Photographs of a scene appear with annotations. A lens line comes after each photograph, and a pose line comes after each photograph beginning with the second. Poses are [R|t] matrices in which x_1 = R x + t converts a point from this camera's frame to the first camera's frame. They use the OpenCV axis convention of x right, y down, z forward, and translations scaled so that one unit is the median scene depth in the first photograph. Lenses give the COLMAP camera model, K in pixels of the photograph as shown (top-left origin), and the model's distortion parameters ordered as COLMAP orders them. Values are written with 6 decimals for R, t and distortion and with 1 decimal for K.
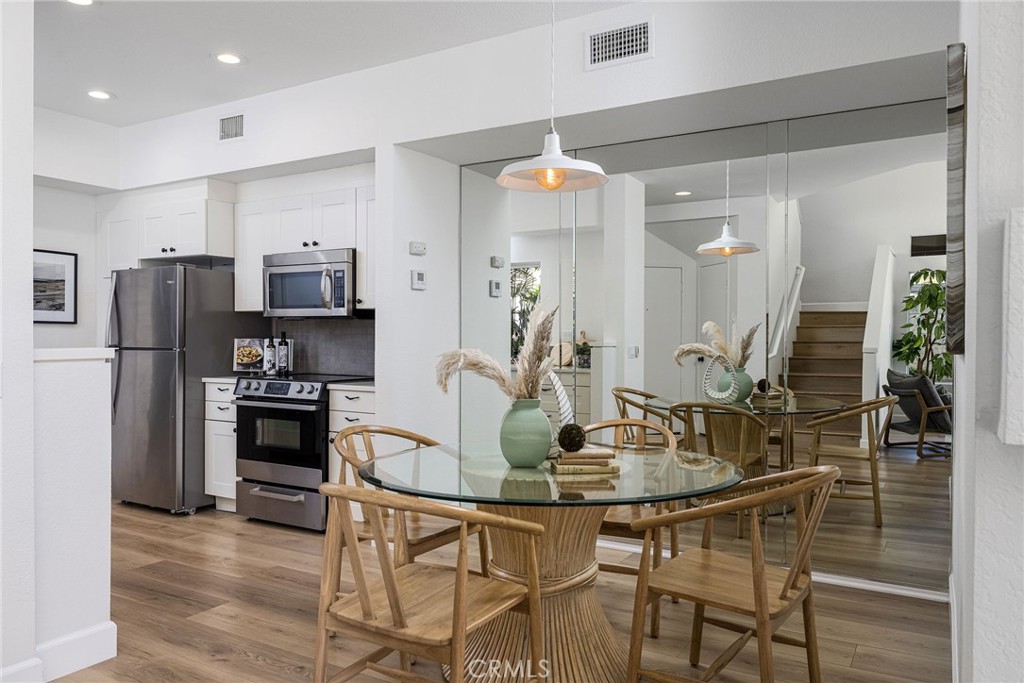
lens RADIAL K [[735.9, 0, 512.7], [0, 735.9, 342.0], [0, 0, 1]] dist [-0.001602, -0.001050]
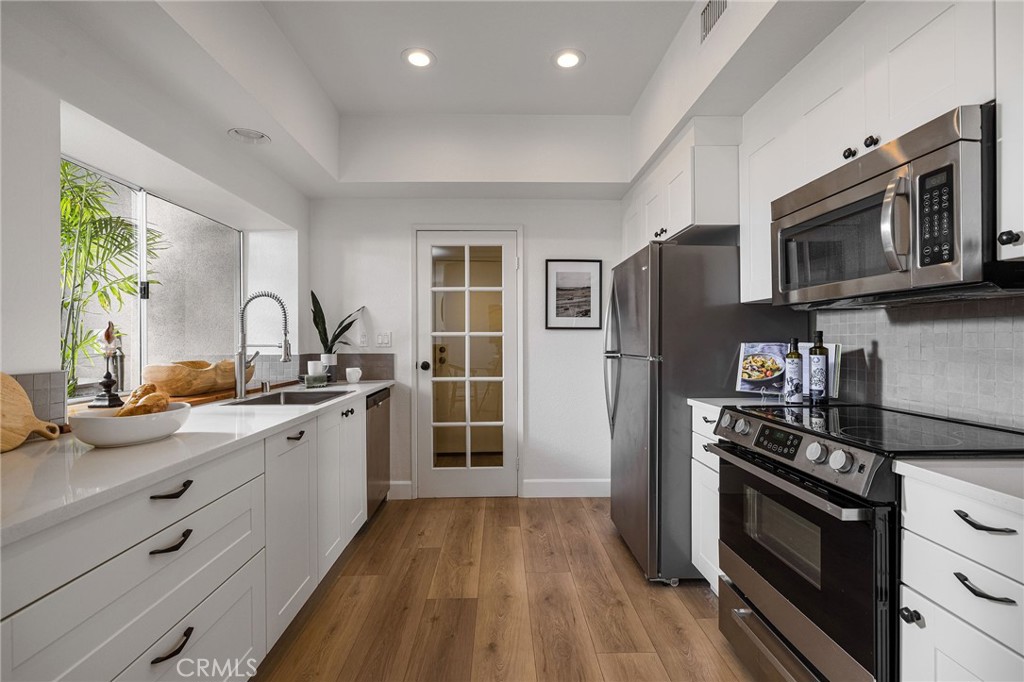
lens RADIAL K [[459.9, 0, 512.2], [0, 459.9, 343.0], [0, 0, 1]] dist [-0.000717, 0.000407]
pose [[0.535395, -0.004770, -0.844589, -0.132867], [0.000713, 0.999986, -0.005196, -0.002591], [0.844602, 0.002180, 0.535391, 0.599630]]
